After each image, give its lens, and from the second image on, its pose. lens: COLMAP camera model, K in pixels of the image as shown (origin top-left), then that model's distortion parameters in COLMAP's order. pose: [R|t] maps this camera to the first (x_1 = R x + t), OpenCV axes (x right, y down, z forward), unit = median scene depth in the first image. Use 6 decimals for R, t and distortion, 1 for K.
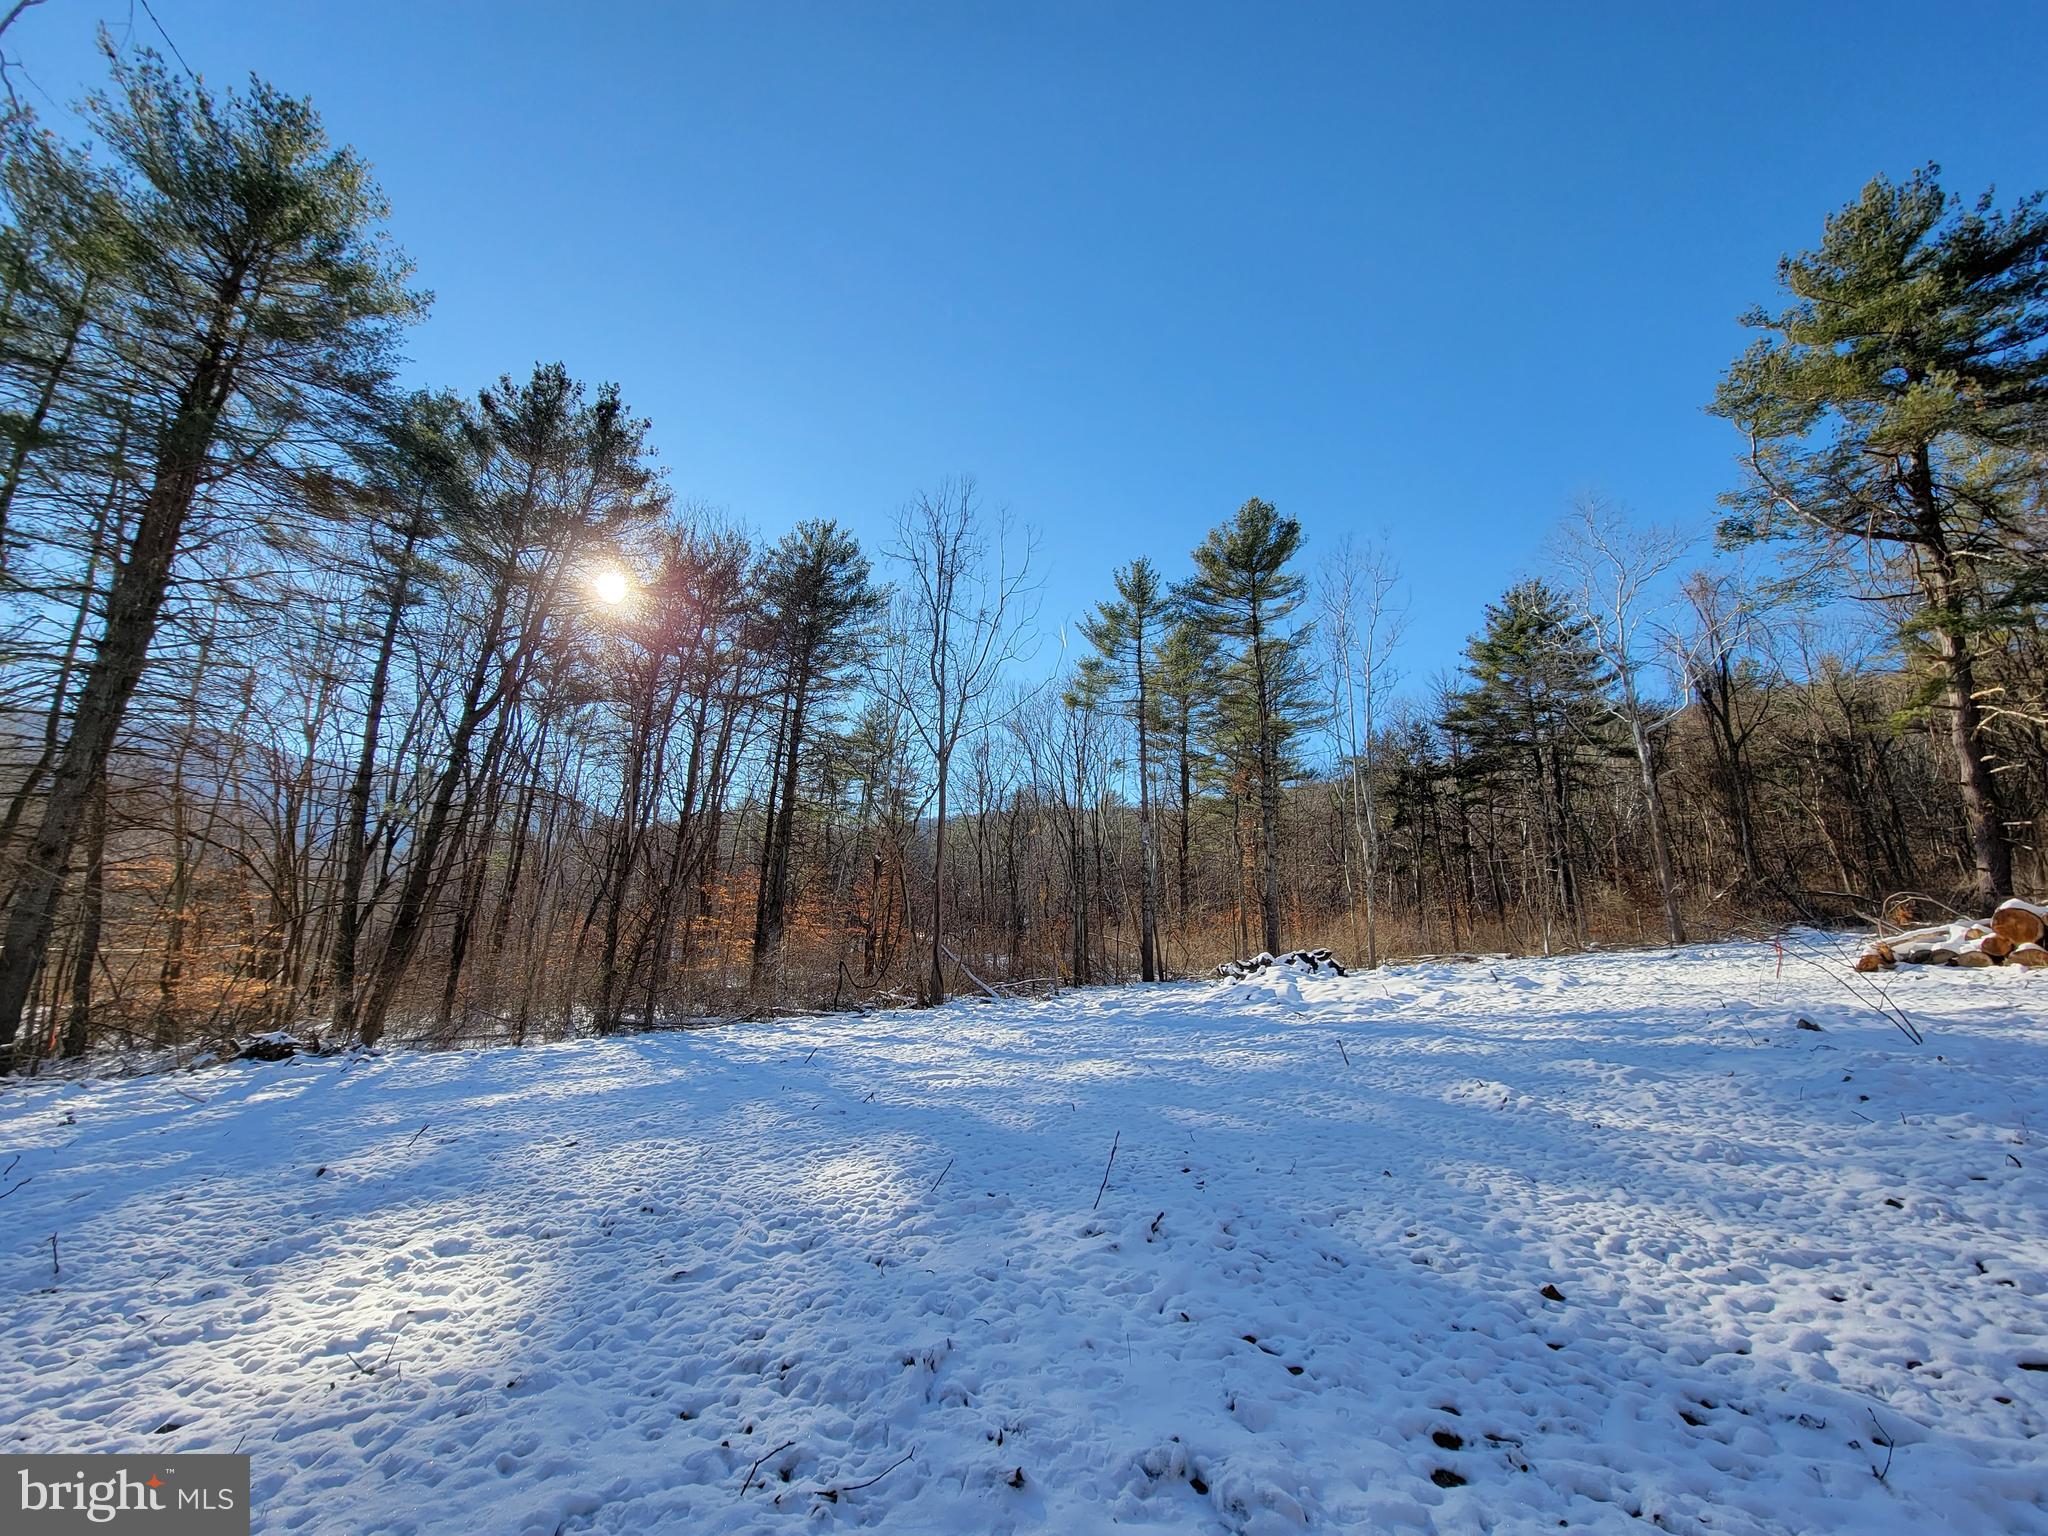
lens RADIAL K [[840.6, 0, 1018.1], [0, 840.6, 757.8], [0, 0, 1]] dist [-0.000340, -0.001778]
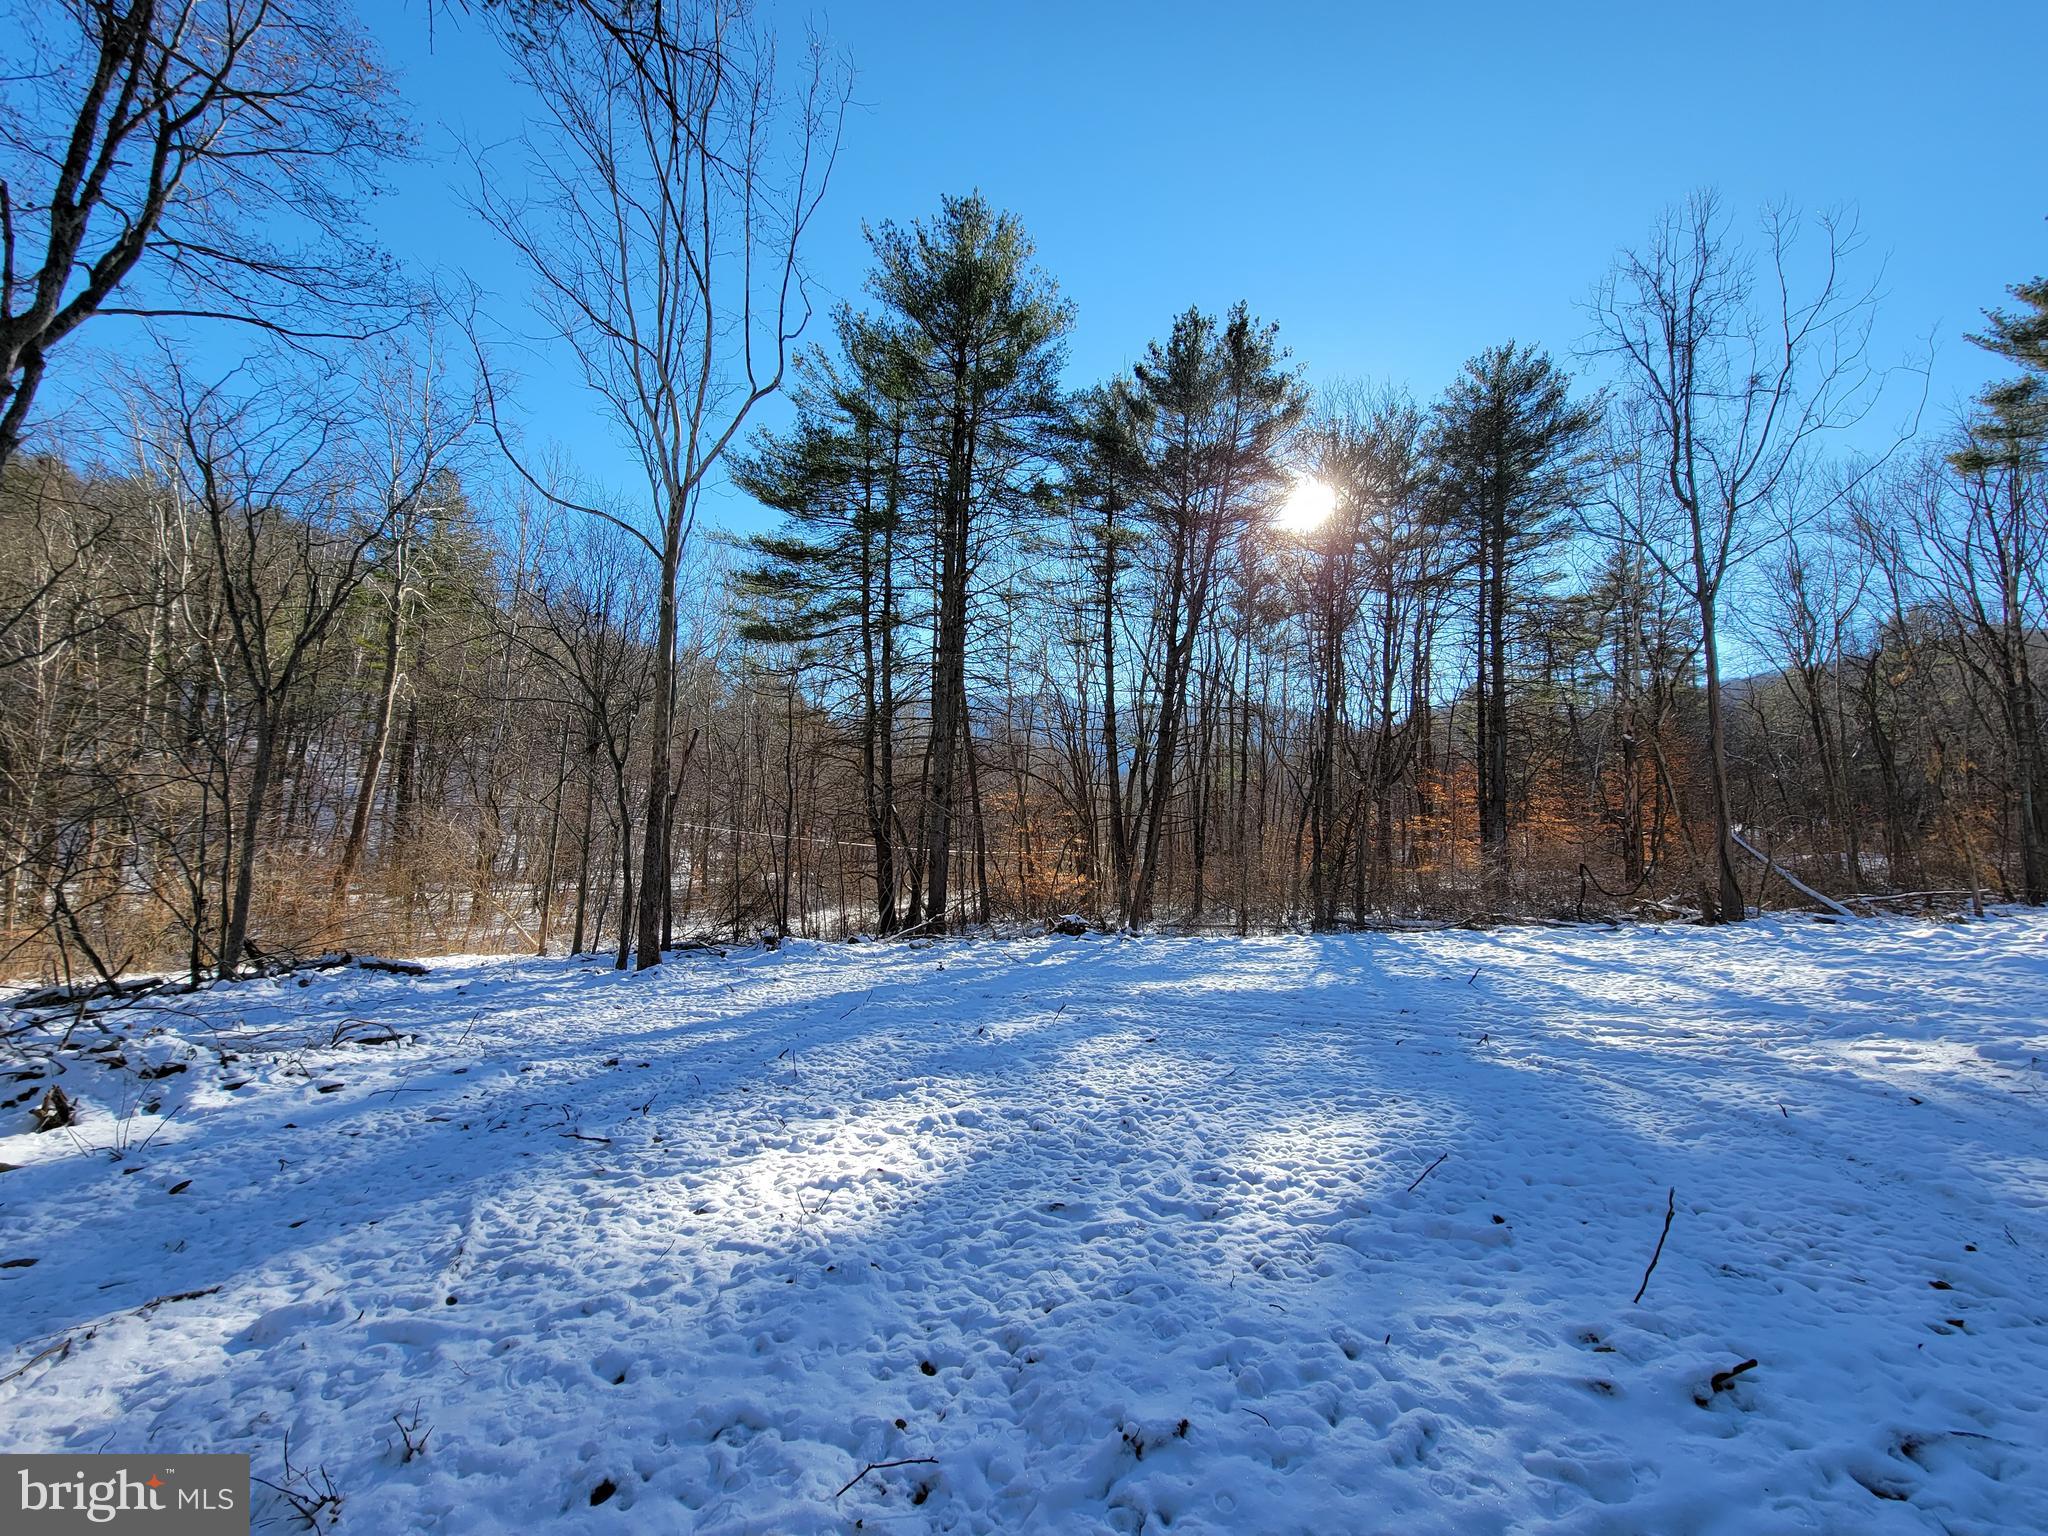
lens RADIAL K [[840.6, 0, 1018.1], [0, 840.6, 757.8], [0, 0, 1]] dist [-0.000340, -0.001778]
pose [[0.676991, -0.084817, -0.731087, 0.031451], [0.168757, 0.984761, 0.042023, 0.006571], [0.716382, -0.151826, 0.680989, 0.040001]]
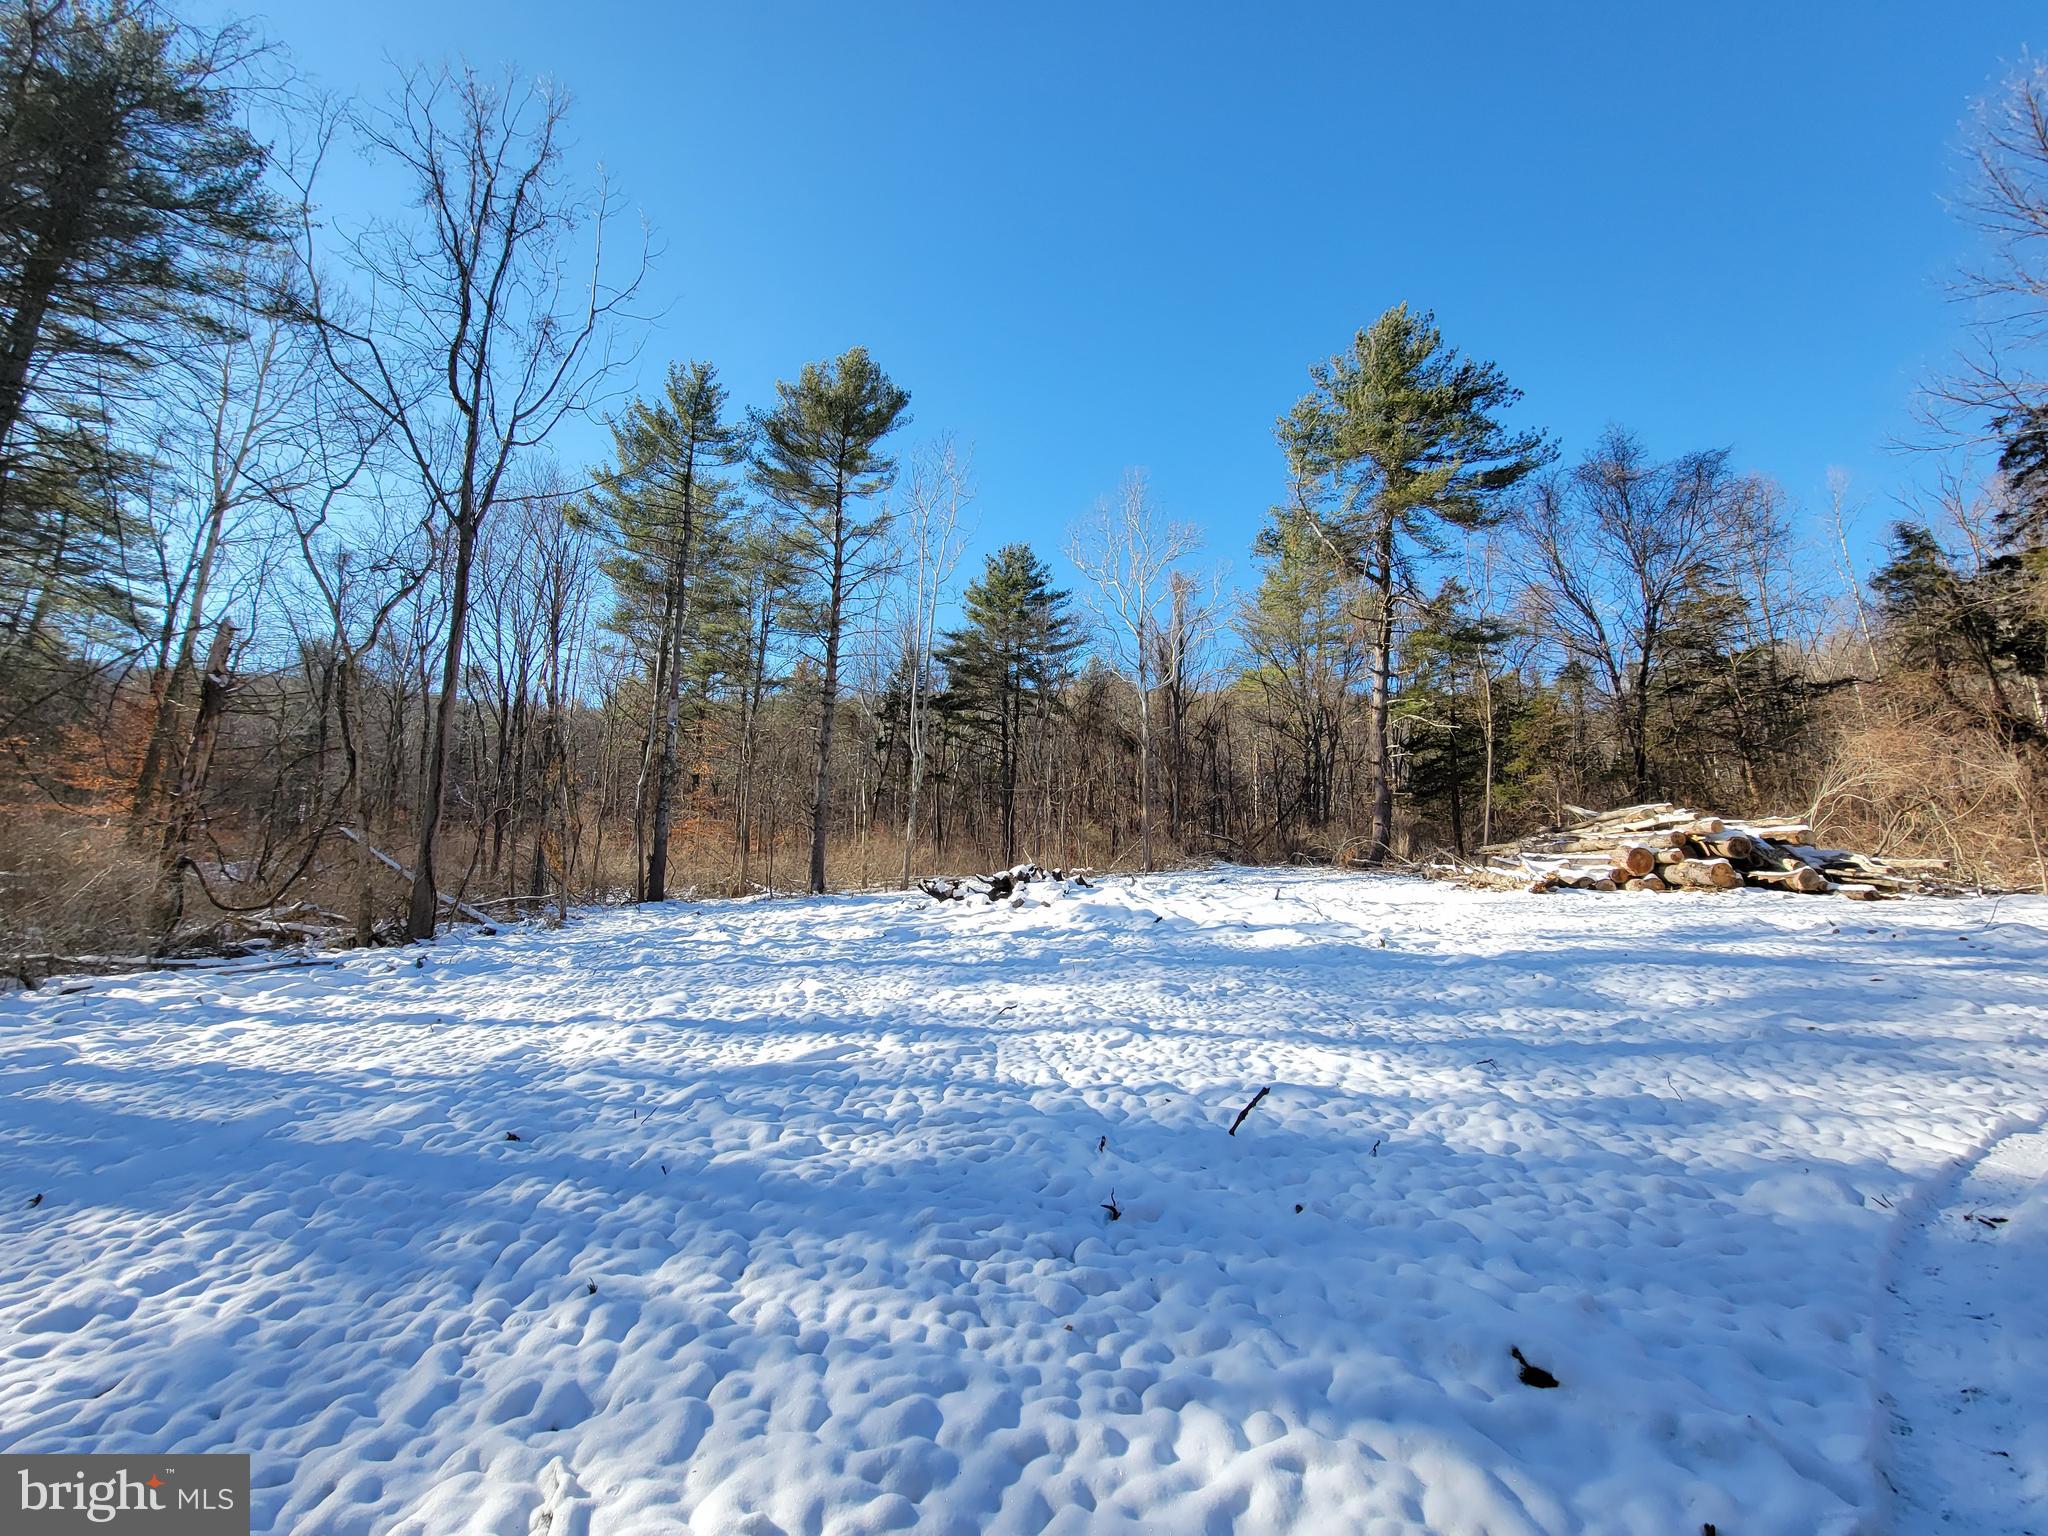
lens RADIAL K [[840.6, 0, 1018.1], [0, 840.6, 757.8], [0, 0, 1]] dist [-0.000340, -0.001778]
pose [[0.721175, 0.119087, 0.682441, -0.205350], [-0.178955, 0.983702, 0.017454, 0.084967], [-0.669240, -0.134714, 0.730732, 0.310301]]
